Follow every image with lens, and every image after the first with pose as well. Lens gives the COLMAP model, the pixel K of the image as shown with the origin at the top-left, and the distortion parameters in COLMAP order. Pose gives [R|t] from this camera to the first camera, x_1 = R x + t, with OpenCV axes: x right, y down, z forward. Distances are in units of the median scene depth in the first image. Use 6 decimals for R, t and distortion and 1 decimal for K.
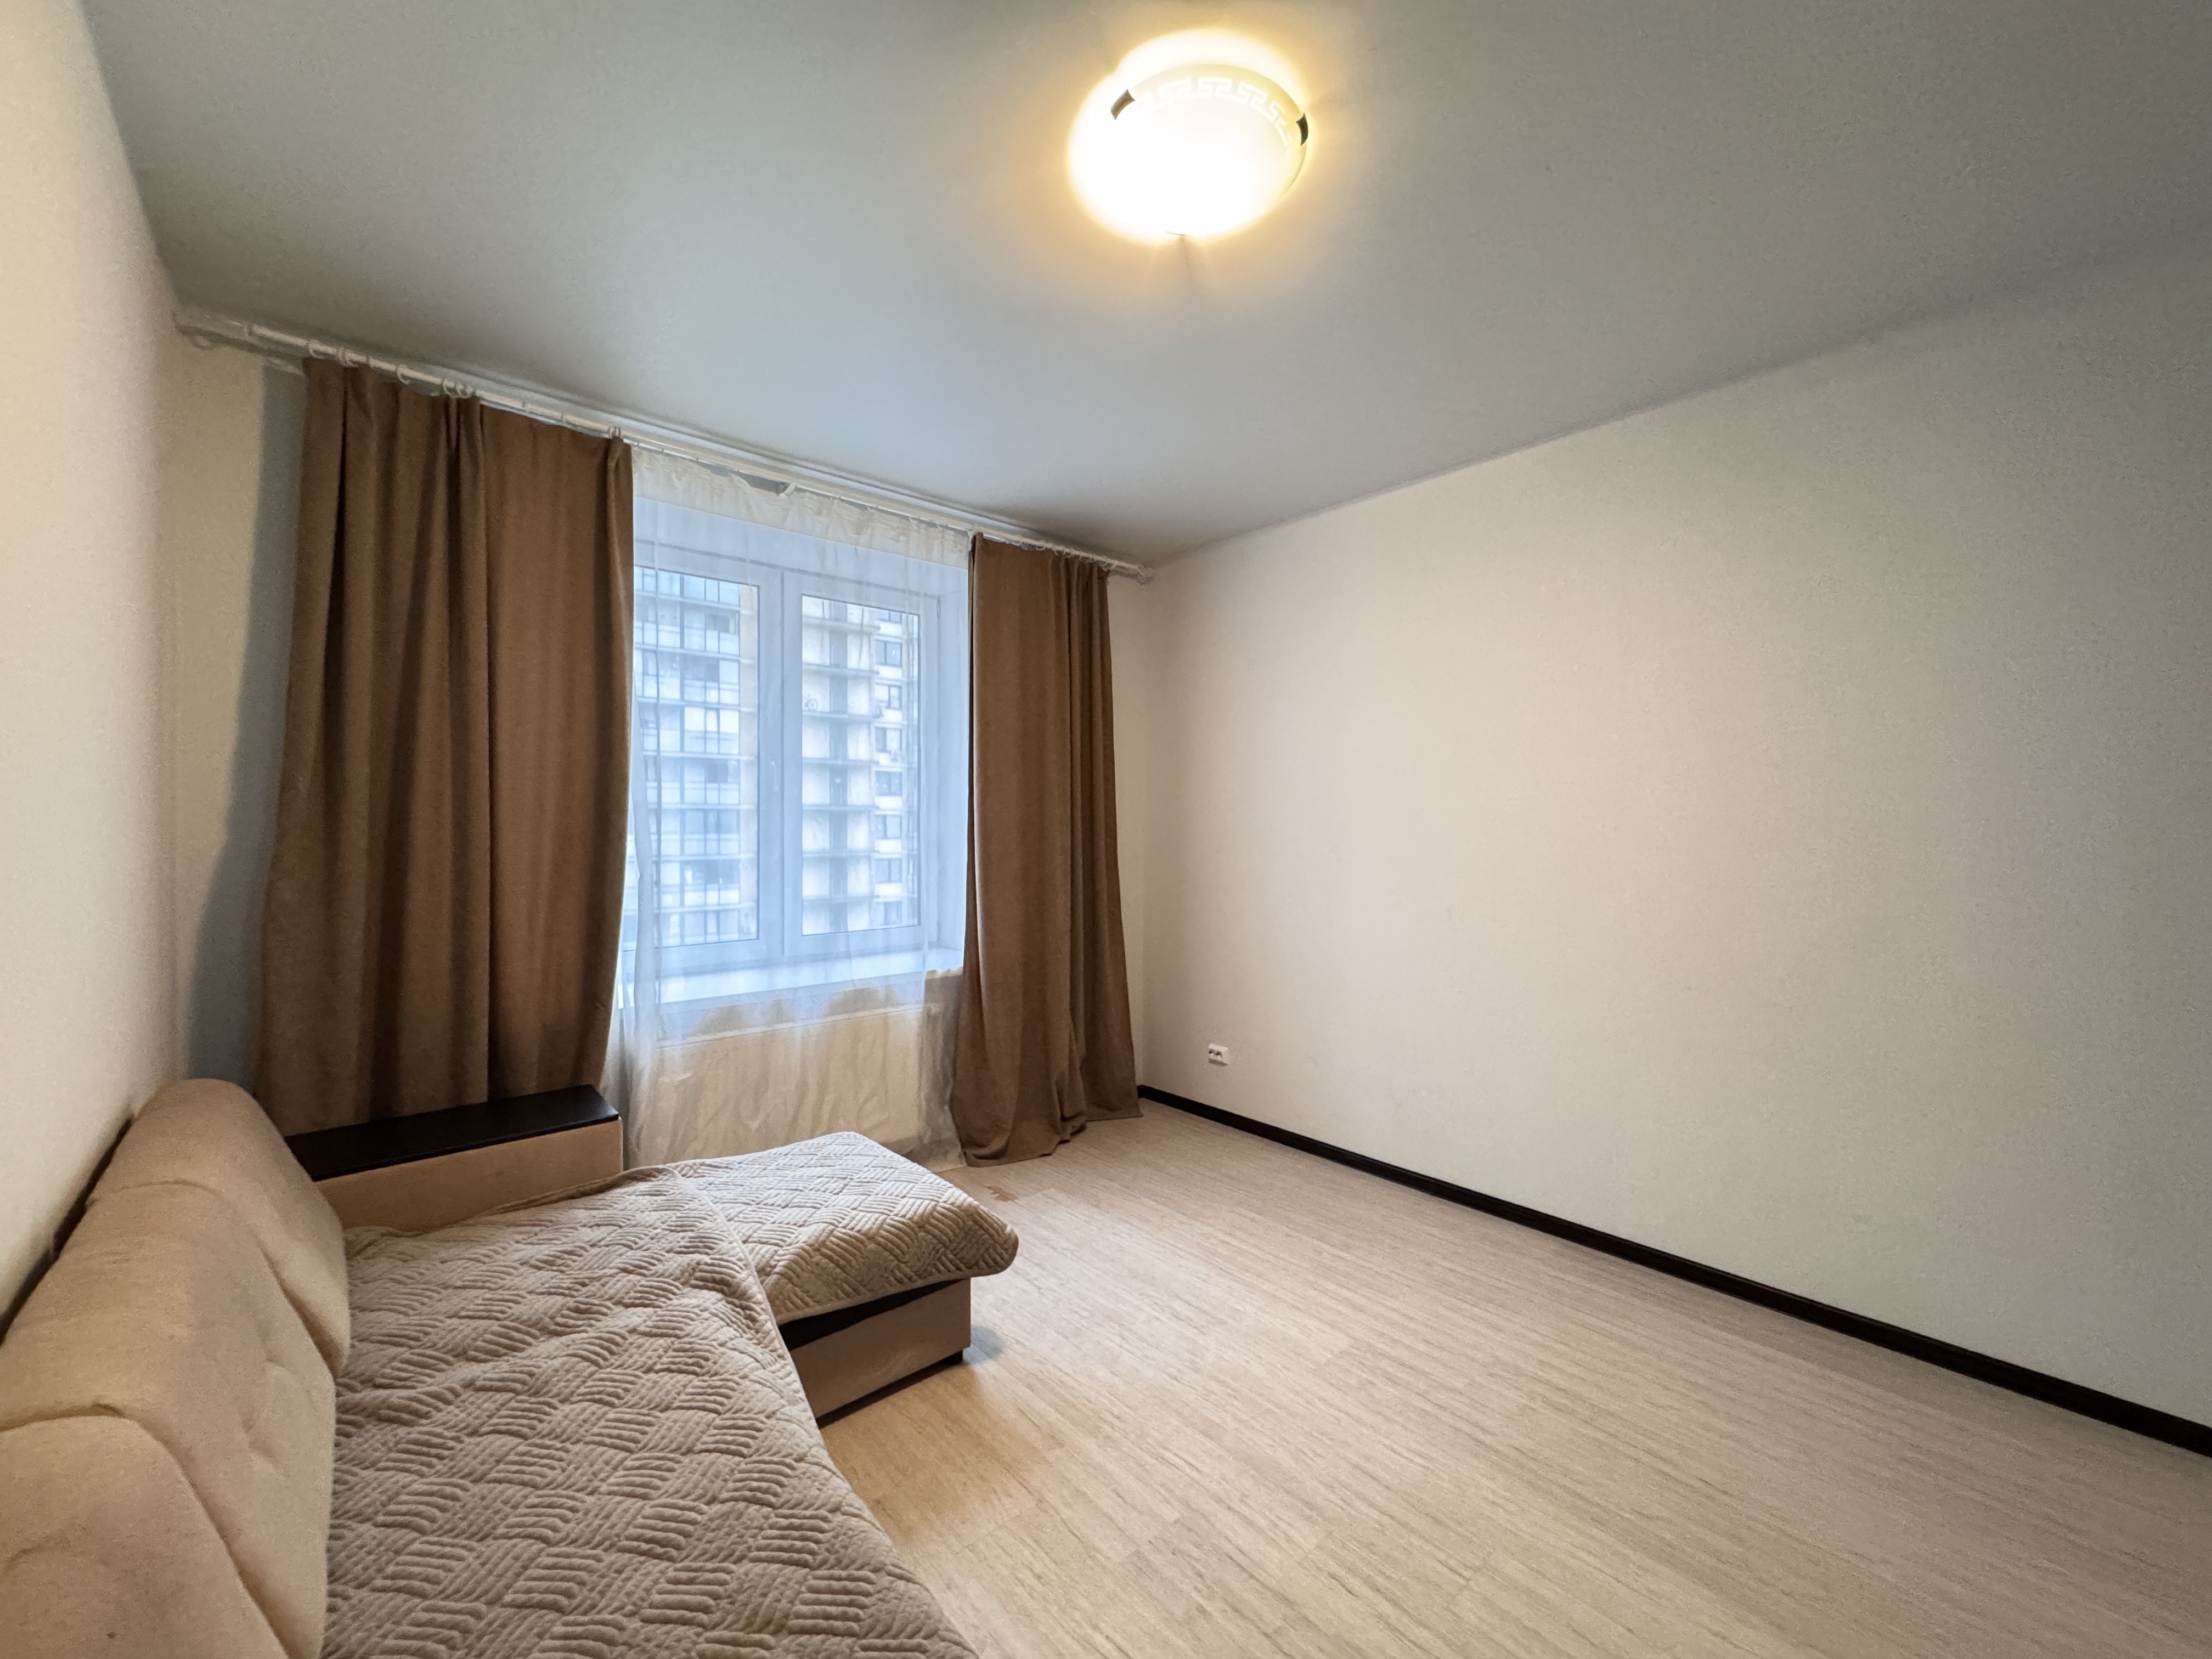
lens RADIAL K [[875.7, 0, 1104.1], [0, 875.7, 826.3], [0, 0, 1]] dist [-0.002659, 0.000127]
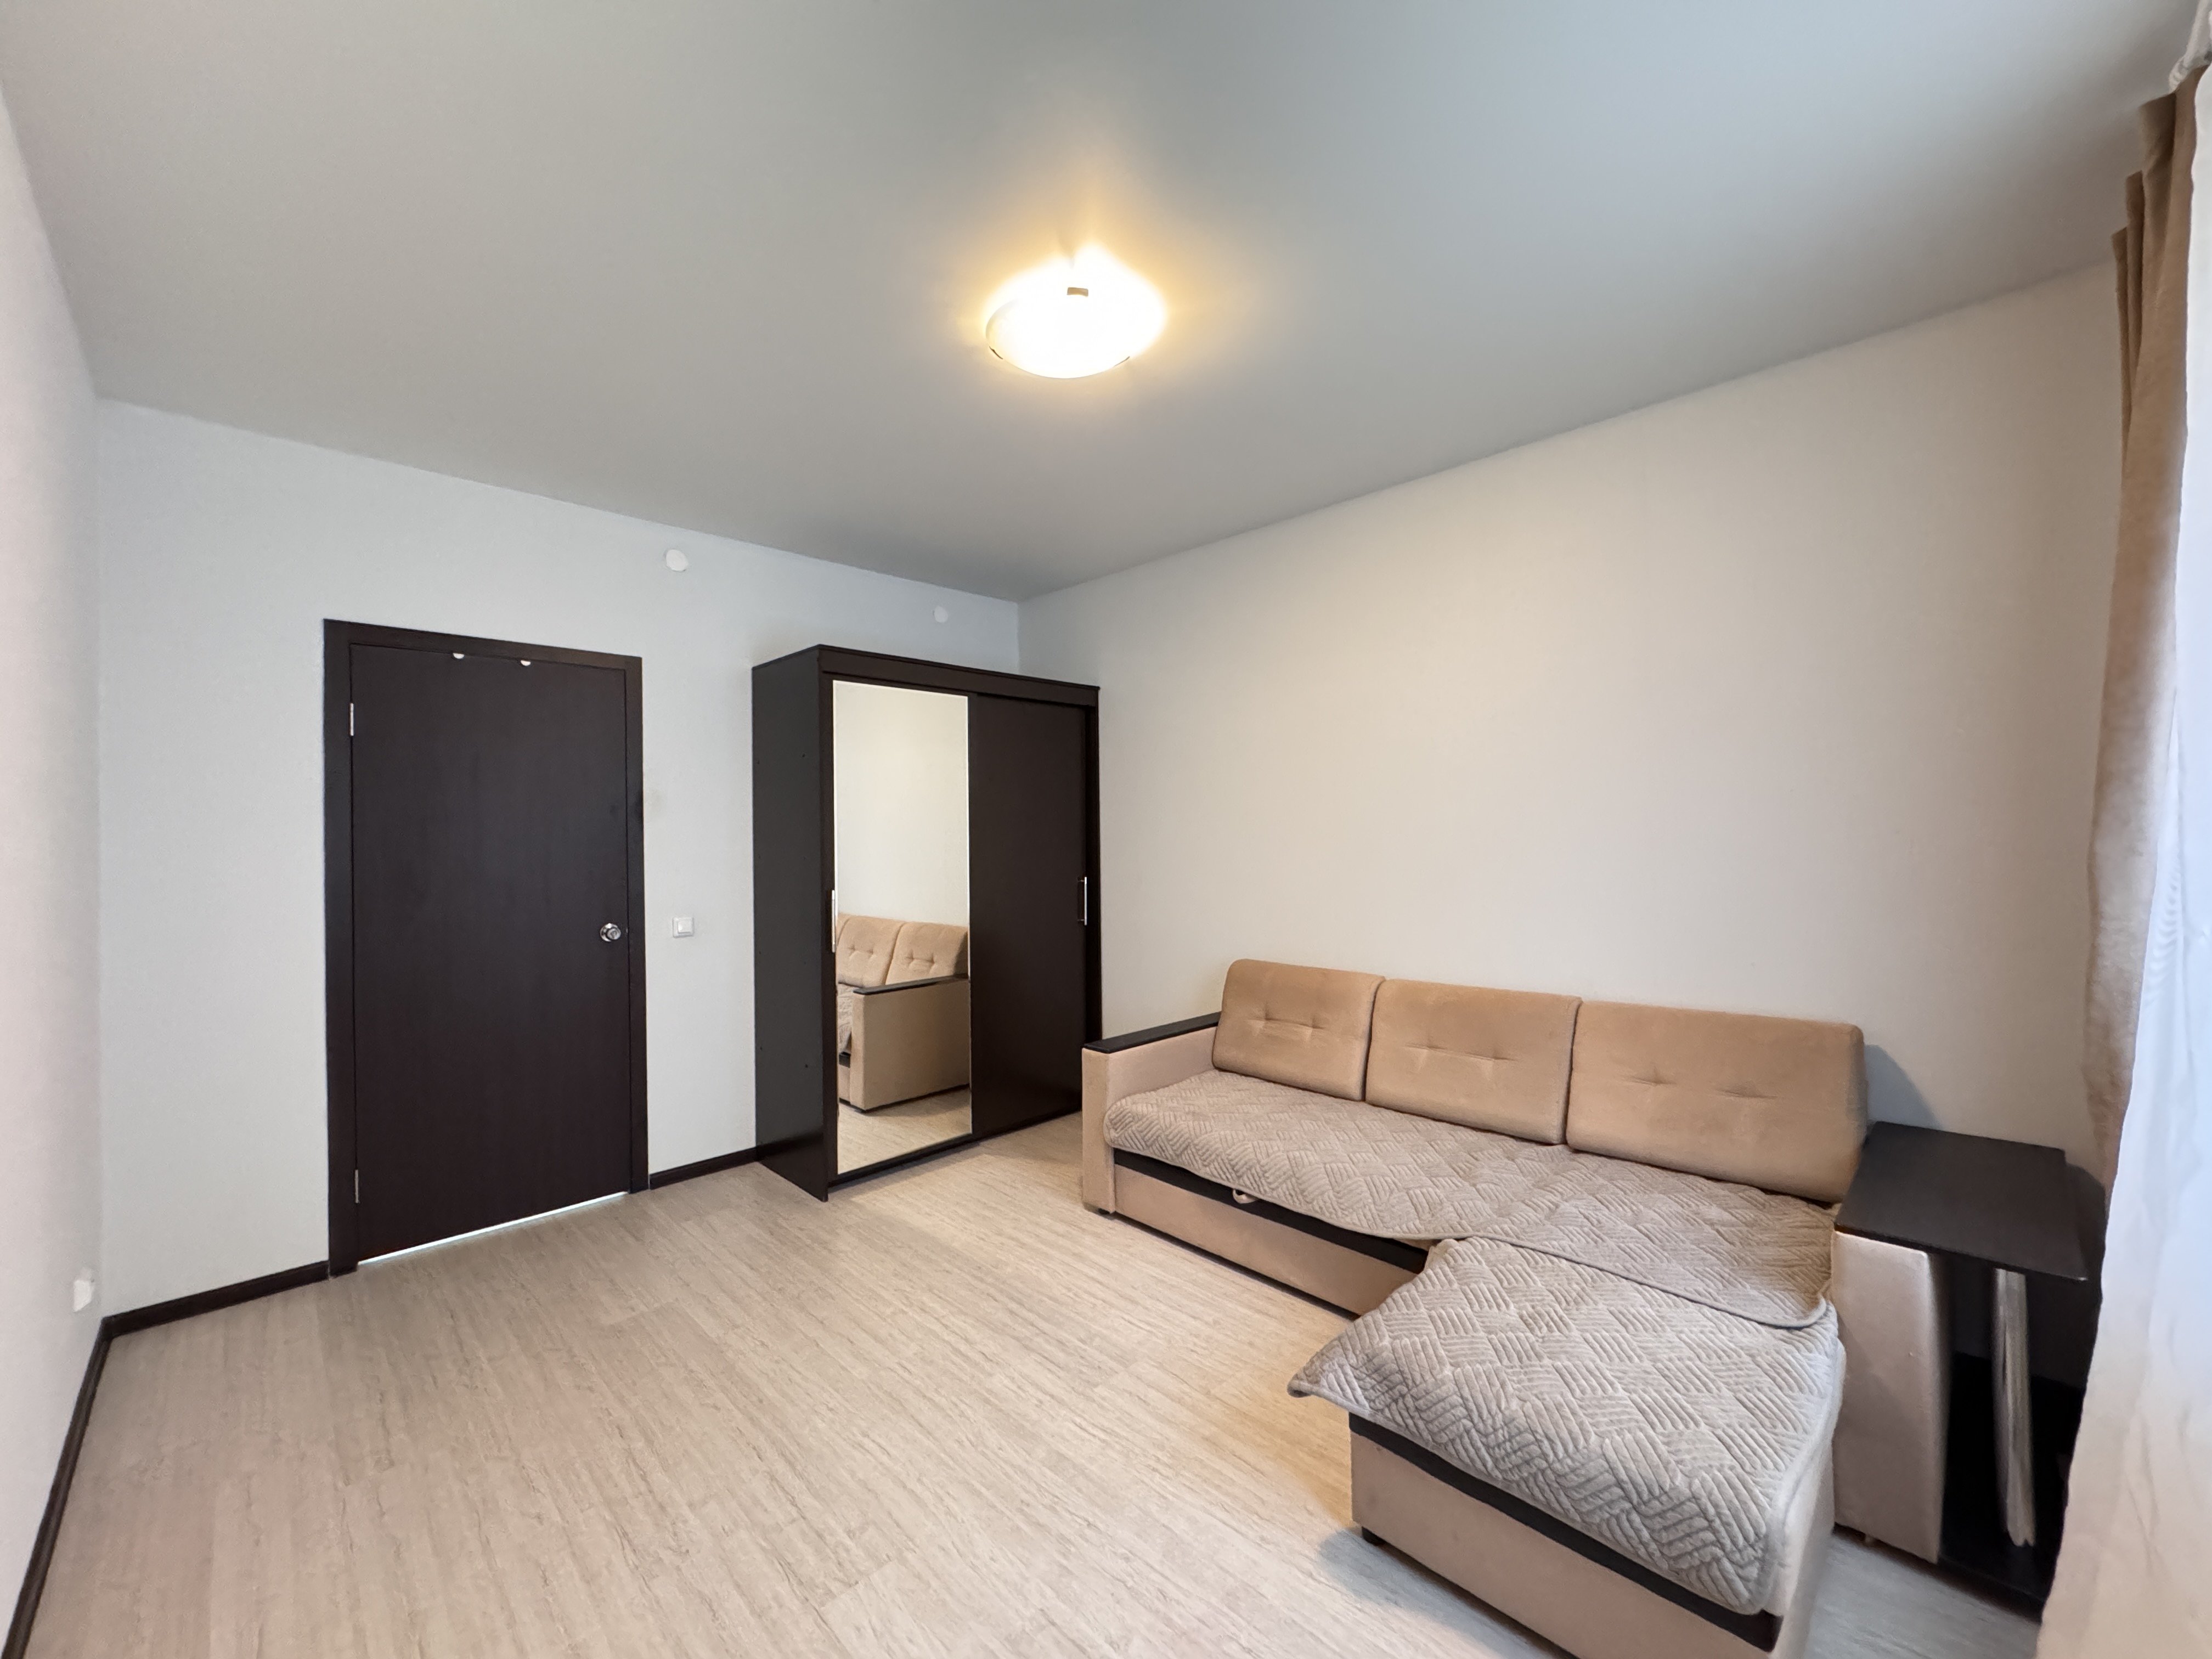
lens RADIAL K [[875.7, 0, 1104.1], [0, 875.7, 826.3], [0, 0, 1]] dist [-0.002659, 0.000127]
pose [[-0.998245, 0.014603, -0.057395, 0.084925], [0.014748, 0.999889, -0.002112, -0.010831], [0.057357, -0.002955, -0.998349, 1.449012]]
